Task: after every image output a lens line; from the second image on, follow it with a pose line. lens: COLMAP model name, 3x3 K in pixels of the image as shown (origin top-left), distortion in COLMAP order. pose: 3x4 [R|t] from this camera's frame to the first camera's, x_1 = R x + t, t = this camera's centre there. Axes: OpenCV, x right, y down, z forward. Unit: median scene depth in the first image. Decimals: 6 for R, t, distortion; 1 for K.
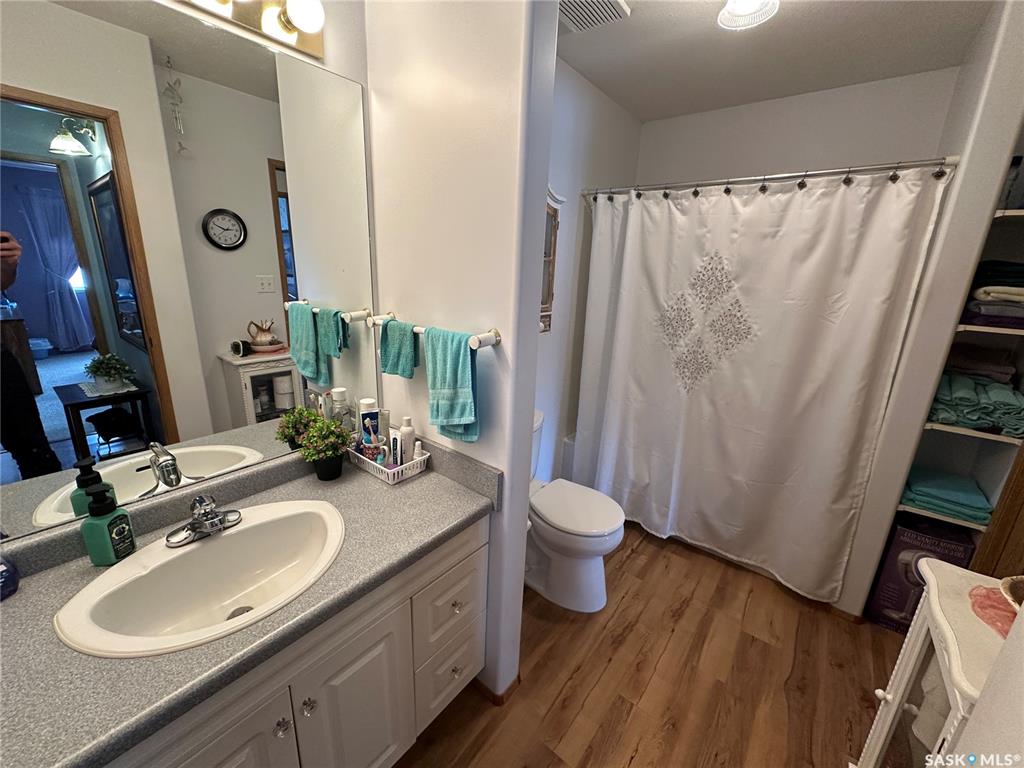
lens RADIAL K [[407.4, 0, 512.8], [0, 407.4, 383.9], [0, 0, 1]] dist [-0.004797, 0.001049]
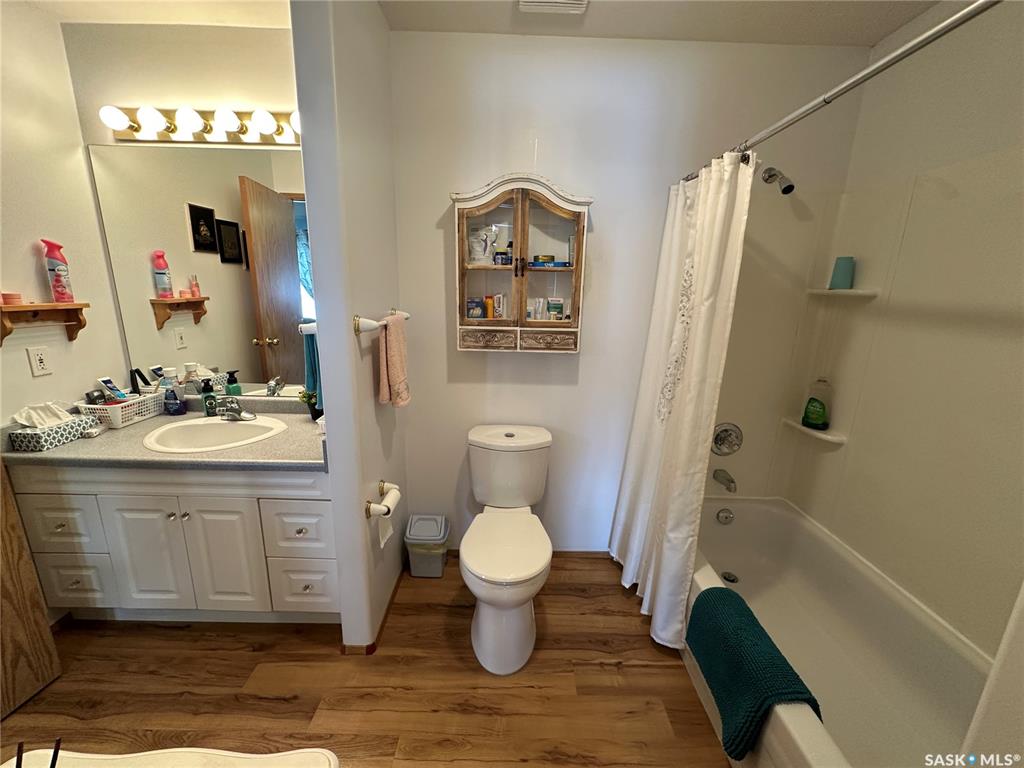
lens RADIAL K [[407.4, 0, 511.0], [0, 407.4, 384.3], [0, 0, 1]] dist [-0.004797, 0.001049]
pose [[0.621080, 0.156396, -0.767984, 0.878787], [-0.214485, 0.976398, 0.025382, -0.065437], [0.753828, 0.148957, 0.639966, 0.442864]]
